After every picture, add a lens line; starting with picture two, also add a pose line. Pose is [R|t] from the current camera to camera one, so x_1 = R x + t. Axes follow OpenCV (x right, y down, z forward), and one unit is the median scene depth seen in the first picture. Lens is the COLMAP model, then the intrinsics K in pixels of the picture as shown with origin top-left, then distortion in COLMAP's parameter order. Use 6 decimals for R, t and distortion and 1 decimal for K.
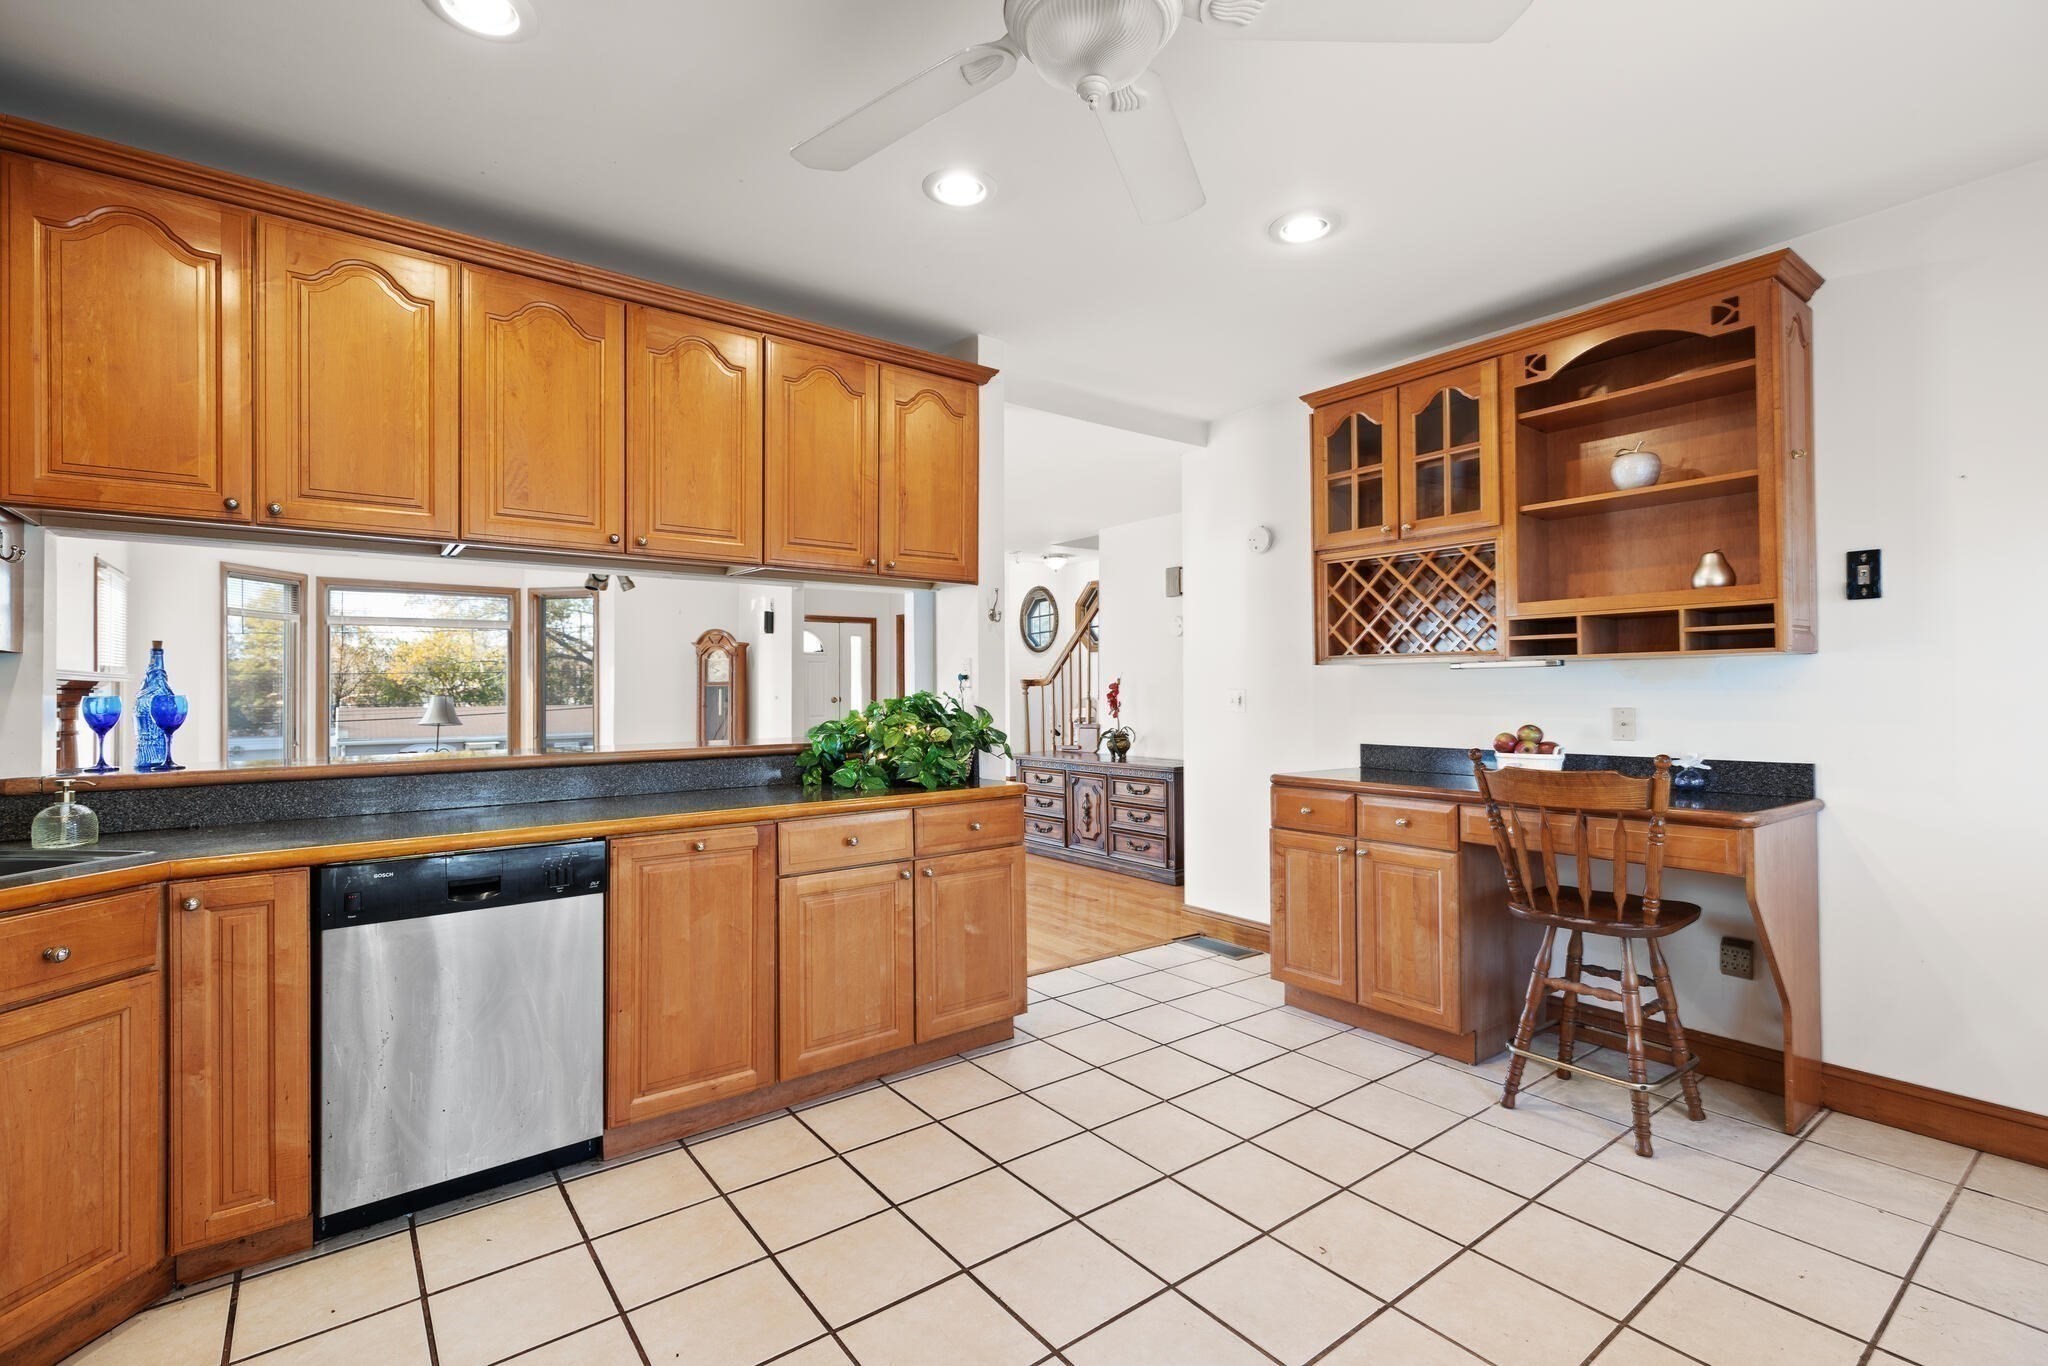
lens RADIAL K [[927.1, 0, 1044.5], [0, 927.1, 678.2], [0, 0, 1]] dist [0.005640, -0.000527]
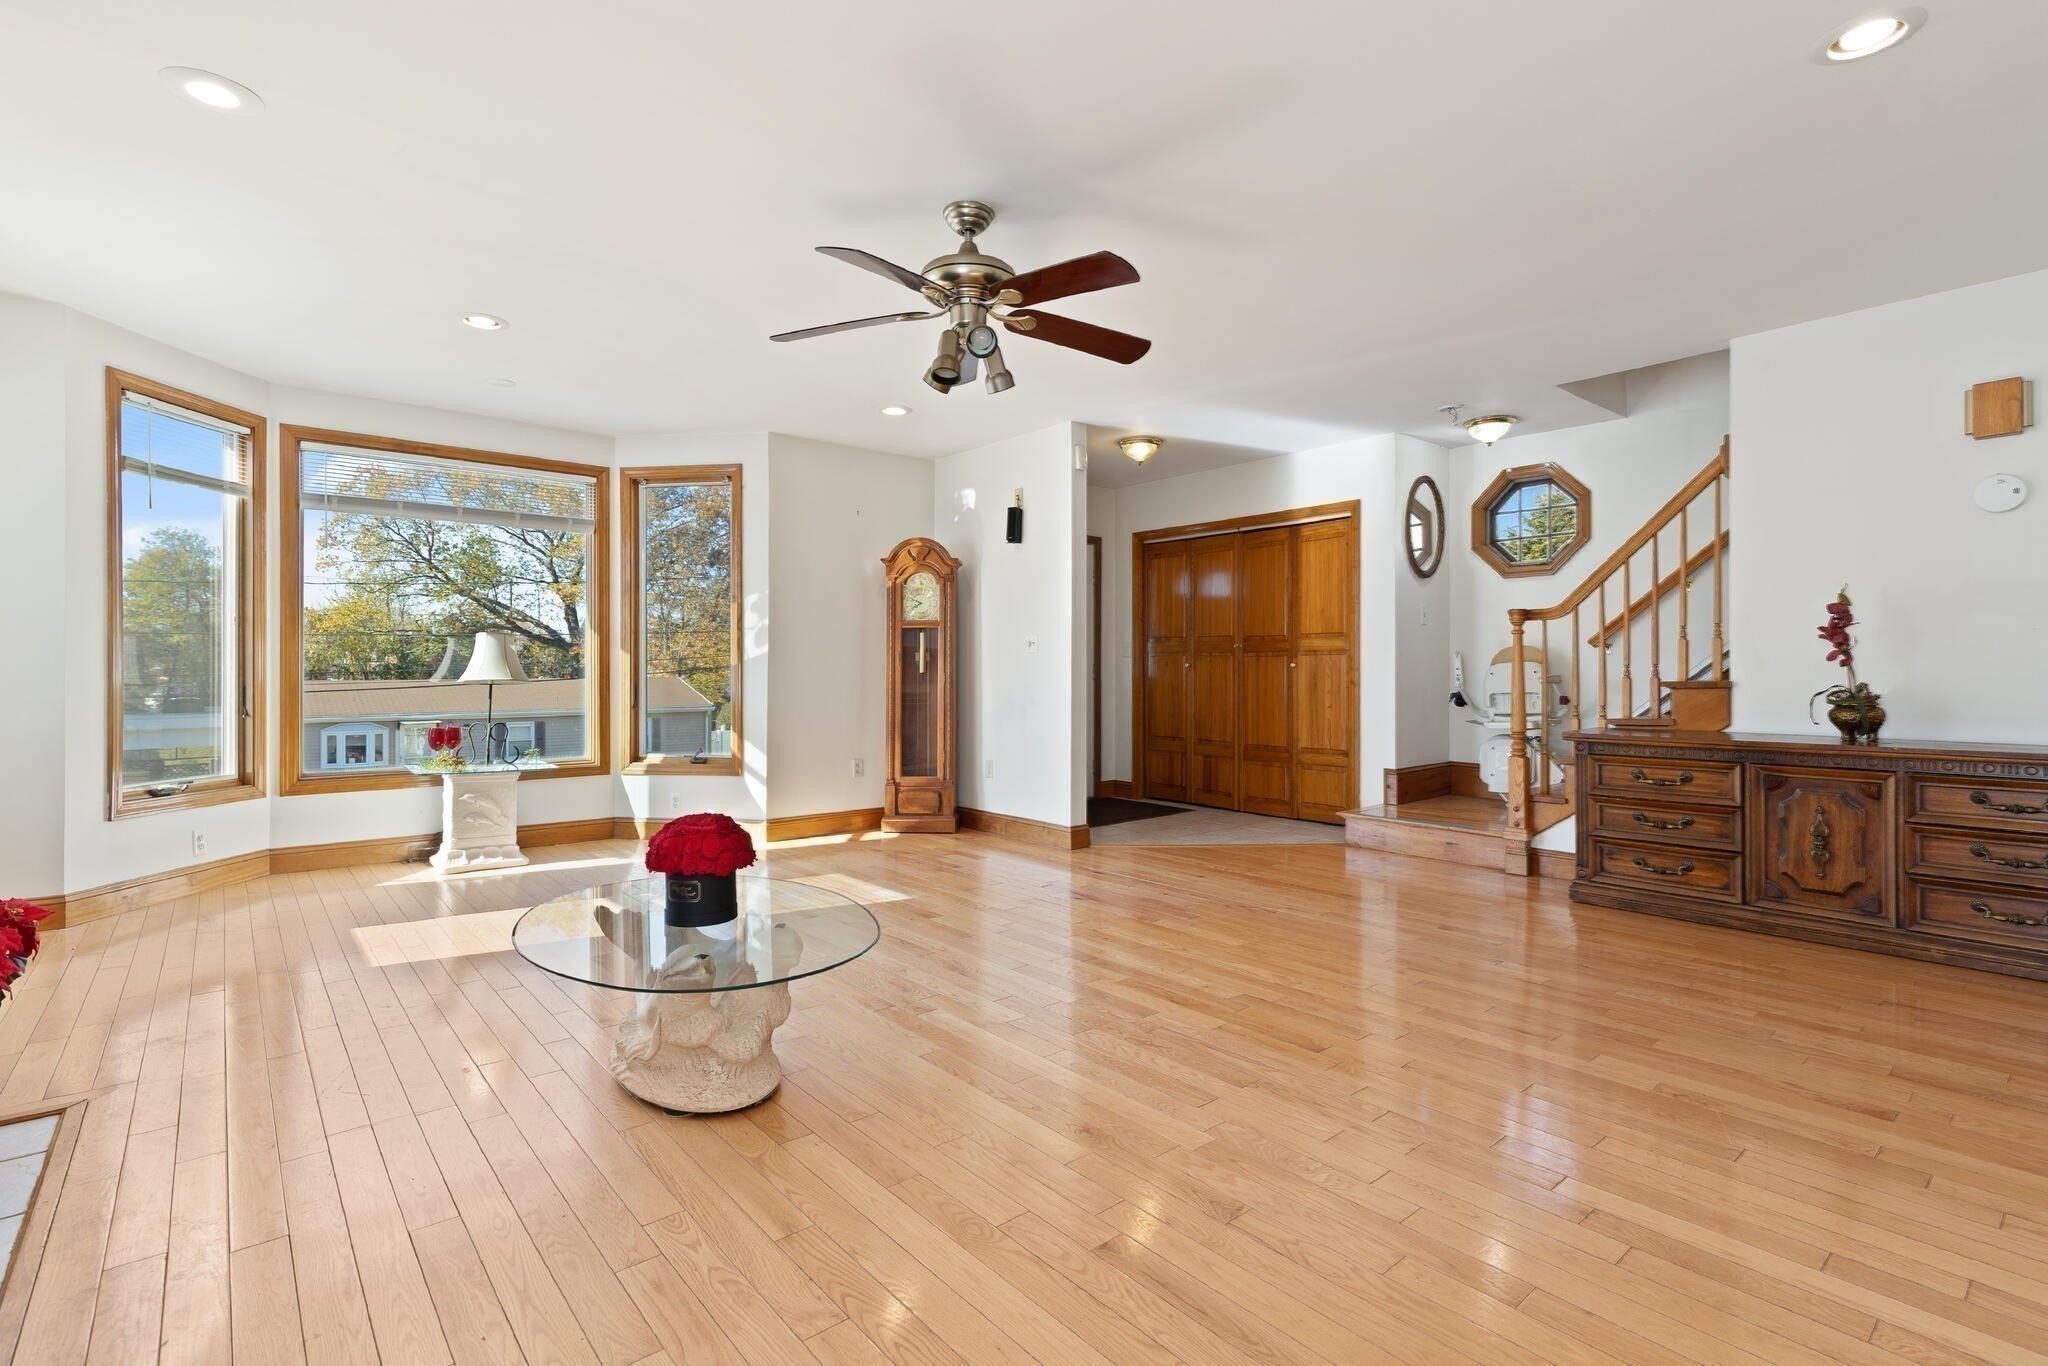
lens RADIAL K [[927.1, 0, 1022.4], [0, 927.1, 668.8], [0, 0, 1]] dist [0.005640, -0.000527]
pose [[0.998162, 0.007745, 0.060112, -0.934812], [-0.008340, 0.999919, 0.009643, 0.090834], [-0.060032, -0.010126, 0.998145, 1.033914]]
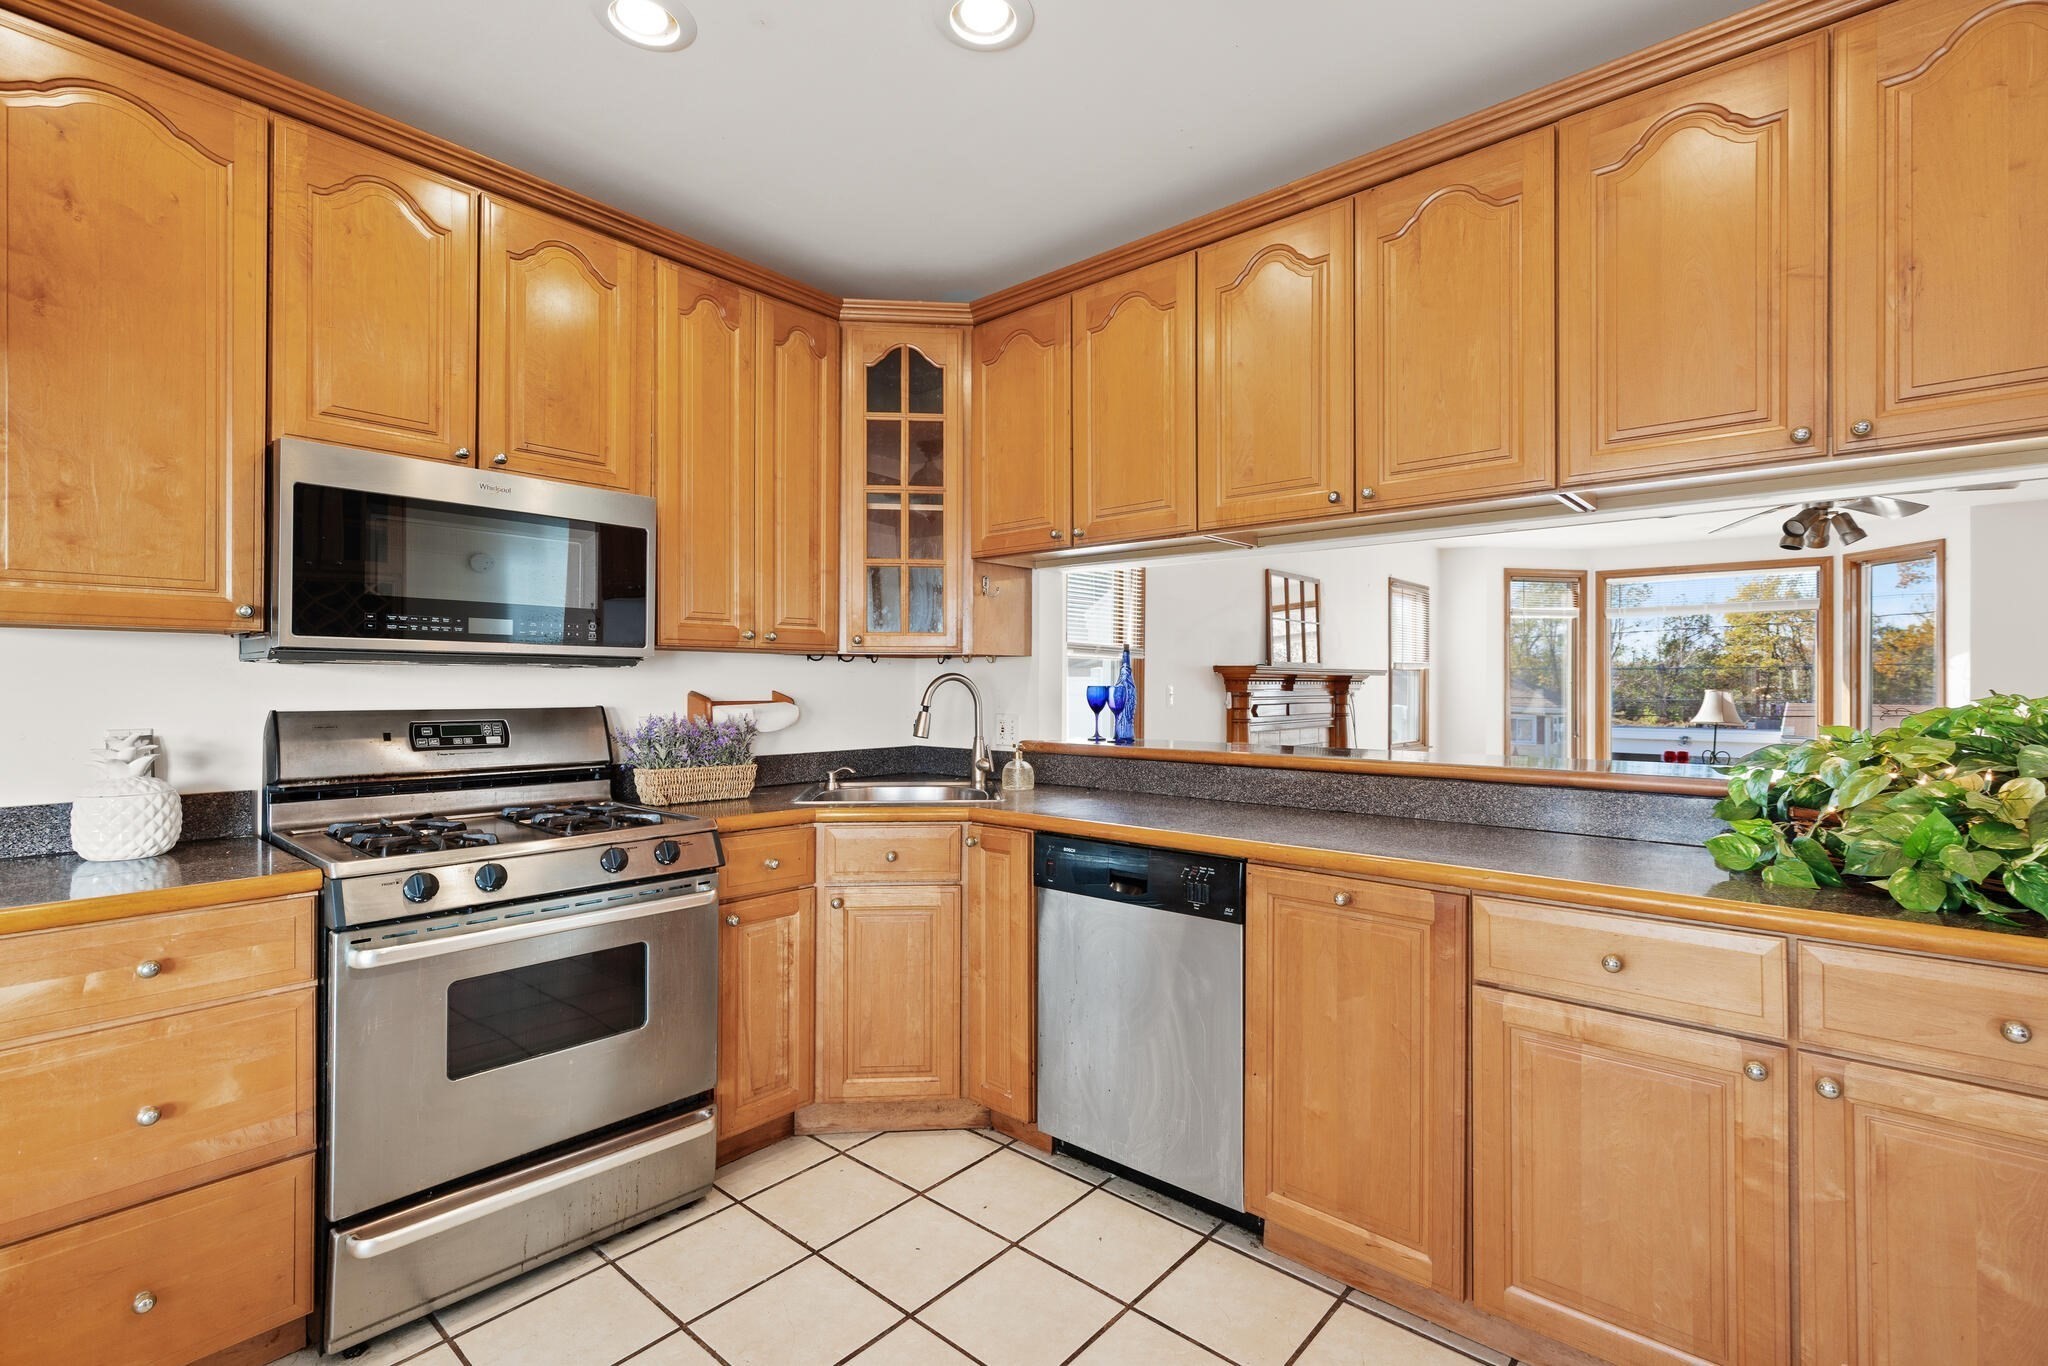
lens RADIAL K [[927.1, 0, 1014.9], [0, 927.1, 675.9], [0, 0, 1]] dist [0.005640, -0.000527]
pose [[0.186552, -0.000492, -0.982445, 0.244059], [0.005066, 0.999987, 0.000461, 0.003072], [0.982432, -0.005063, 0.186552, 0.500979]]
